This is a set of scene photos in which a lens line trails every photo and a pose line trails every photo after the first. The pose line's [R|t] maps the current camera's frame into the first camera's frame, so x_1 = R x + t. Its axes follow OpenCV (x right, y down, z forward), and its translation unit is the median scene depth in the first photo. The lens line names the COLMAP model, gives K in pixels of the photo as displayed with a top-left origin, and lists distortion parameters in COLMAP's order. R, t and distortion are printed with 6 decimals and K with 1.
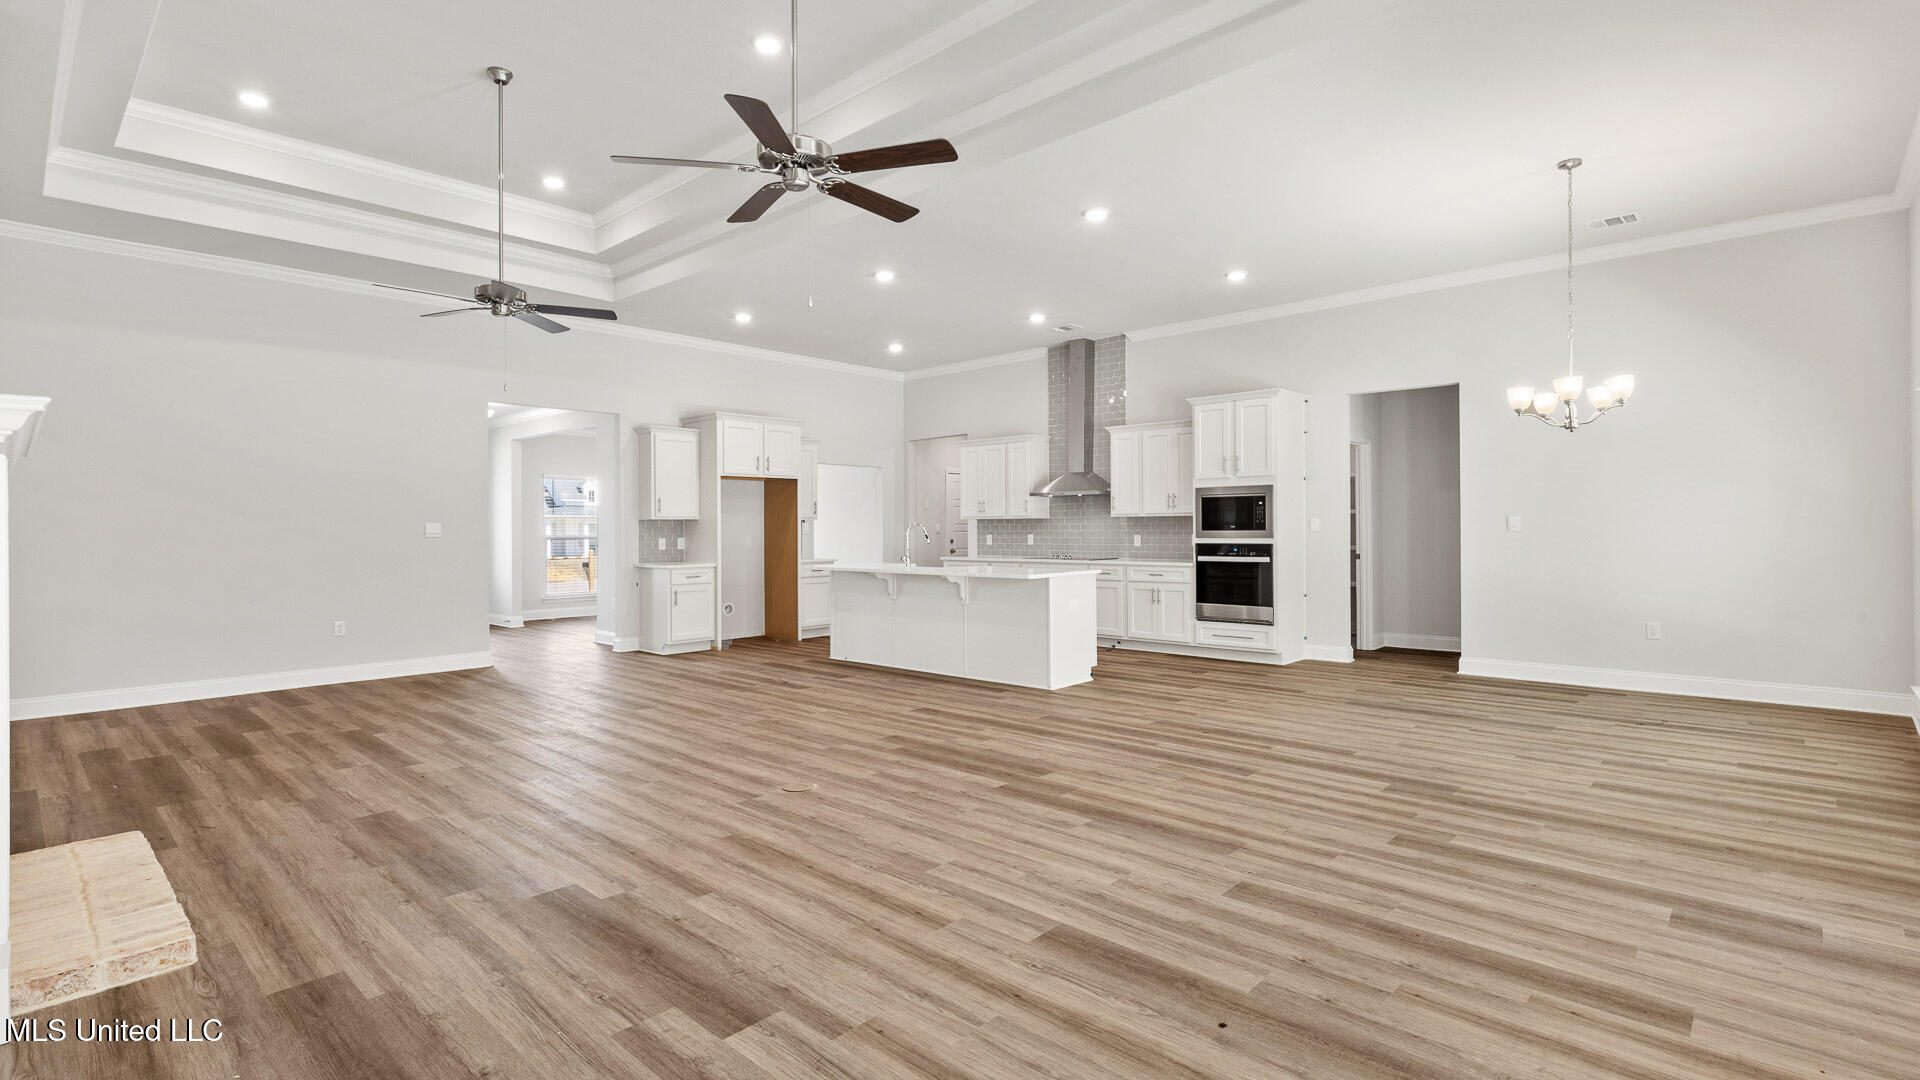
lens RADIAL K [[903.2, 0, 951.9], [0, 903.2, 503.5], [0, 0, 1]] dist [0.012739, 0.005888]
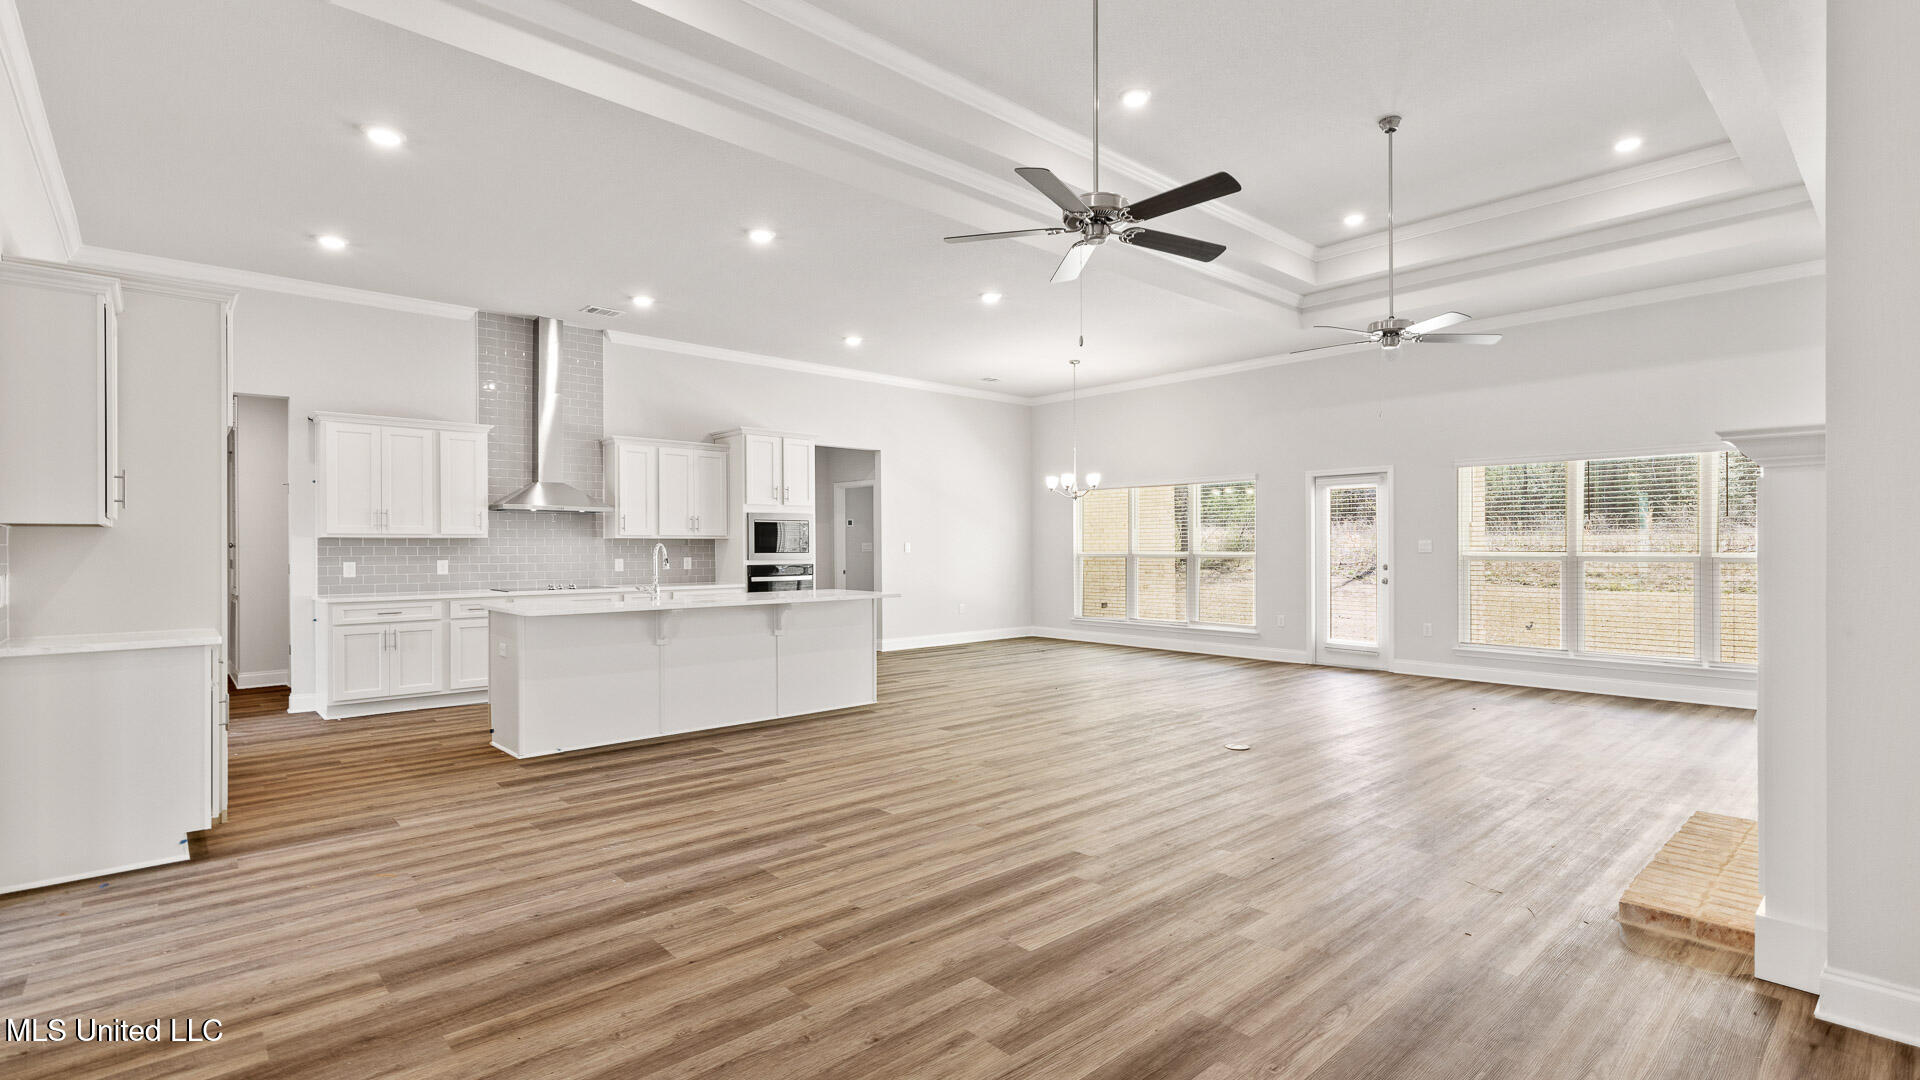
lens RADIAL K [[903.2, 0, 956.8], [0, 903.2, 554.7], [0, 0, 1]] dist [0.012739, 0.005888]
pose [[0.061823, -0.003111, 0.998082, -0.619374], [-0.025300, 0.999669, 0.004683, 0.016419], [-0.997766, -0.025541, 0.061724, 0.553576]]
